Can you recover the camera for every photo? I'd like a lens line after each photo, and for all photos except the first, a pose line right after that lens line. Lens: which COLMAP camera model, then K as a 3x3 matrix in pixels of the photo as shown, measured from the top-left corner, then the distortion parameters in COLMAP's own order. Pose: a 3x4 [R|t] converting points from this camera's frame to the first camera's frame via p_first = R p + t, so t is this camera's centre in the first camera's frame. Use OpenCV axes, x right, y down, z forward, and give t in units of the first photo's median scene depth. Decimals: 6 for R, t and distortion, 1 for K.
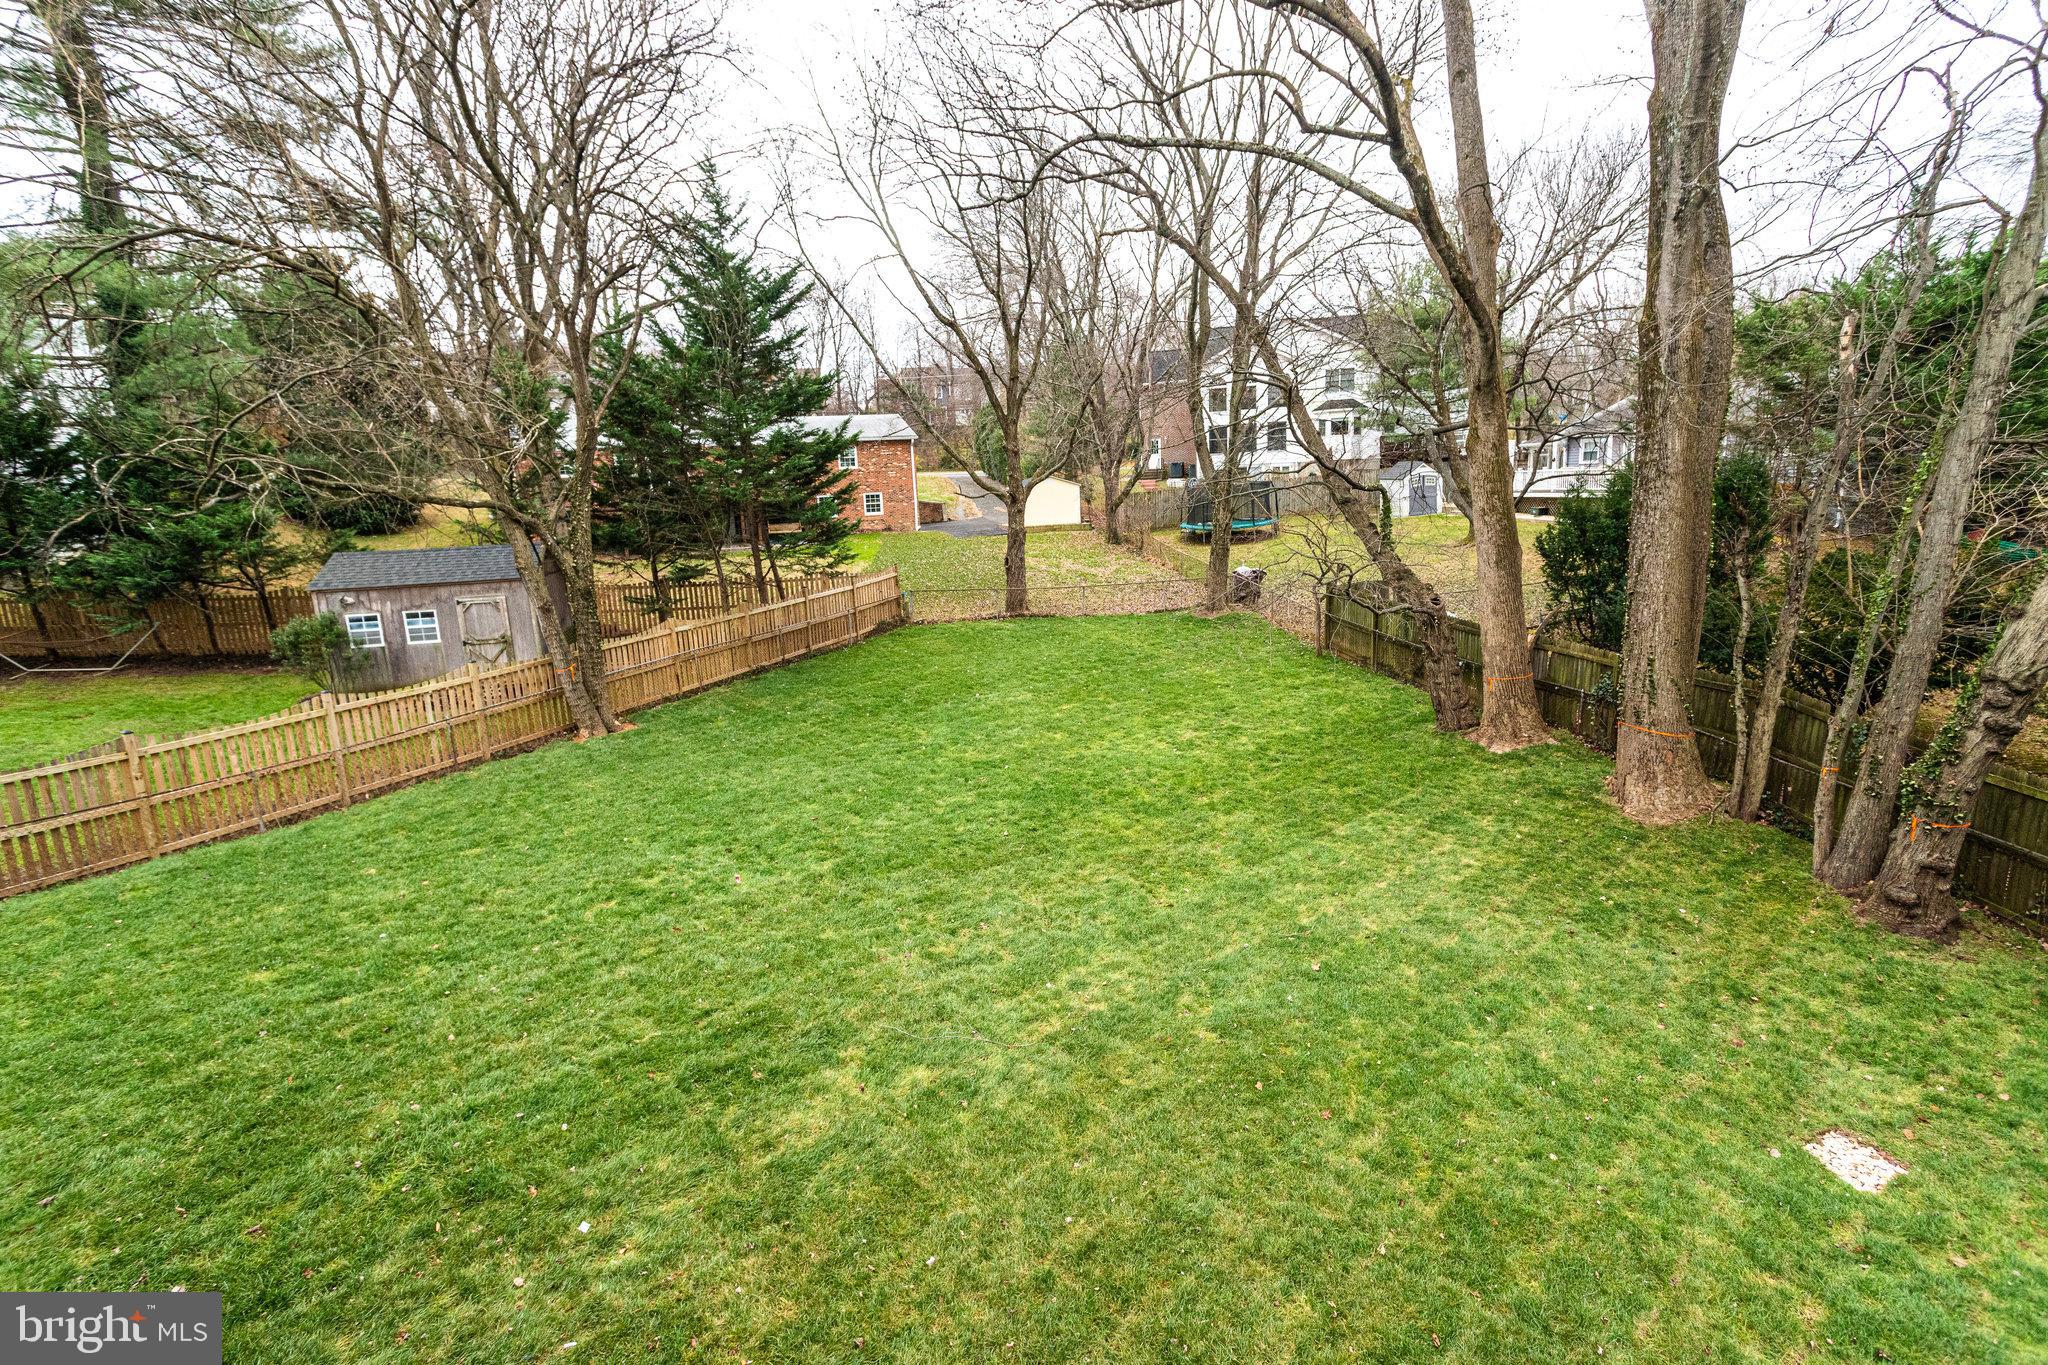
lens RADIAL K [[987.9, 0, 1016.4], [0, 987.9, 679.7], [0, 0, 1]] dist [0.004666, -0.000166]
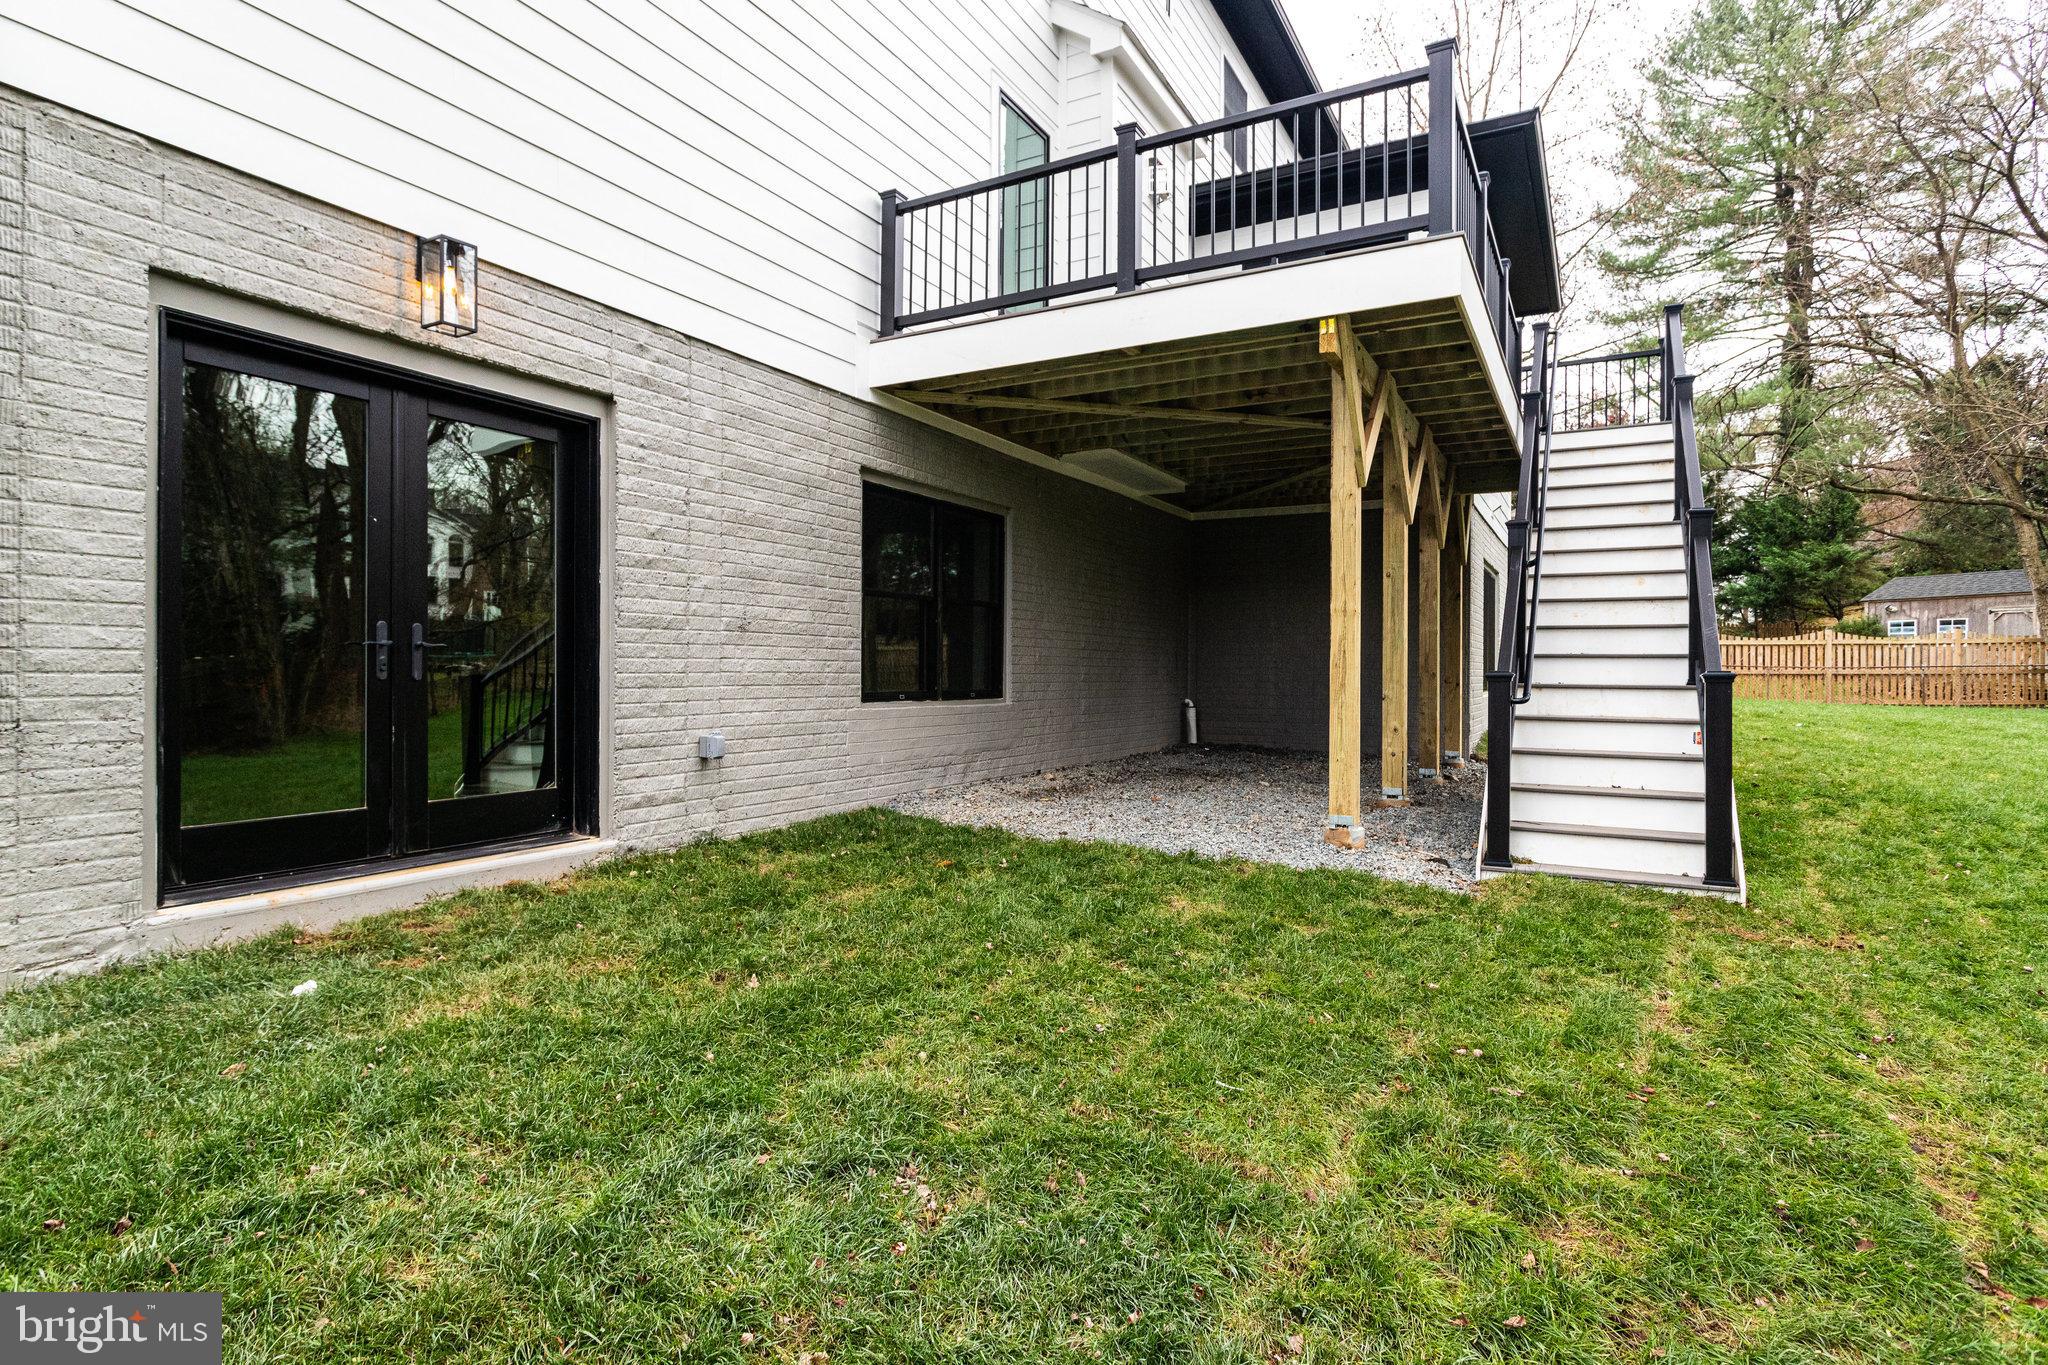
lens RADIAL K [[1046.1, 0, 1022.4], [0, 1046.1, 674.2], [0, 0, 1]] dist [-0.006846, -0.001033]
pose [[0.194939, 0.045958, -0.979738, 0.342975], [-0.198983, 0.979982, 0.006378, 0.180445], [0.960419, 0.193708, 0.200182, -0.257138]]
